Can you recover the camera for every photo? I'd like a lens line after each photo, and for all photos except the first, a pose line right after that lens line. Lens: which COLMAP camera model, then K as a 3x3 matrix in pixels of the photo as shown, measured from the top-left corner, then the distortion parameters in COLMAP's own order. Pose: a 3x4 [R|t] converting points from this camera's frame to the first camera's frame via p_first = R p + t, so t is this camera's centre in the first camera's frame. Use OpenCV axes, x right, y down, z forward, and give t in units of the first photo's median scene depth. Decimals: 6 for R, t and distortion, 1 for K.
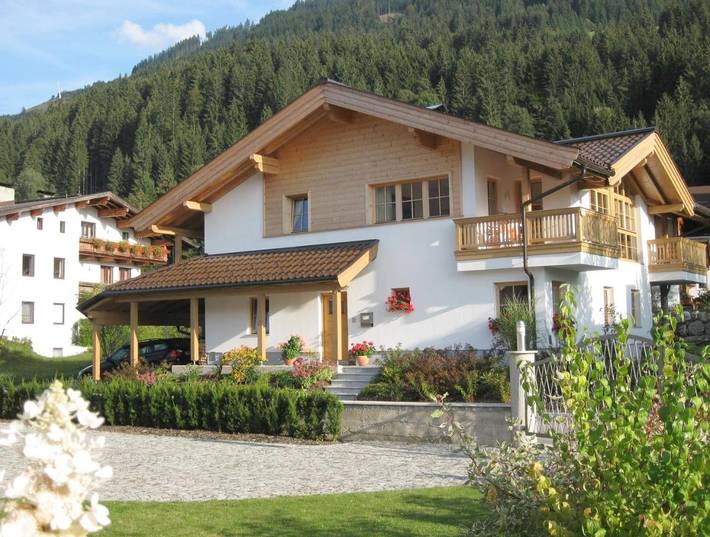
lens RADIAL K [[1074.6, 0, 355.0], [0, 1074.6, 268.5], [0, 0, 1]] dist [-0.018582, -0.071141]
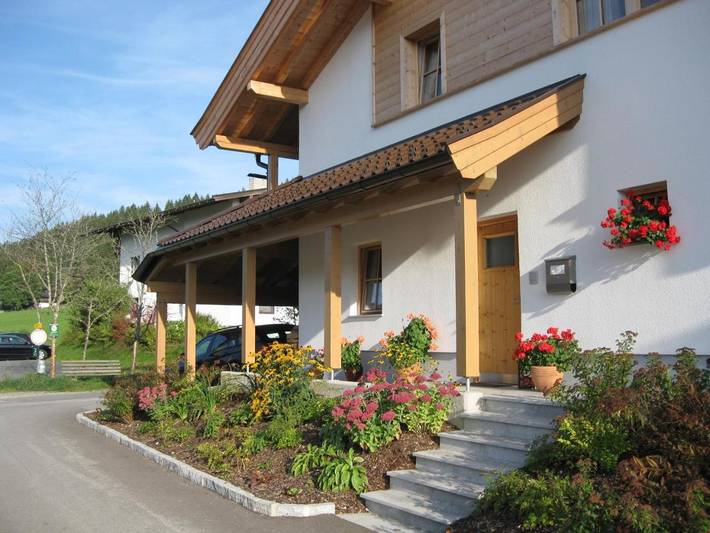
lens RADIAL K [[786.2, 0, 355.0], [0, 786.2, 266.5], [0, 0, 1]] dist [-0.088334, 0.001845]
pose [[0.931563, -0.023570, -0.362816, 0.044981], [0.017405, 0.999643, -0.020253, 0.048387], [0.363164, 0.012552, 0.931641, 0.688129]]
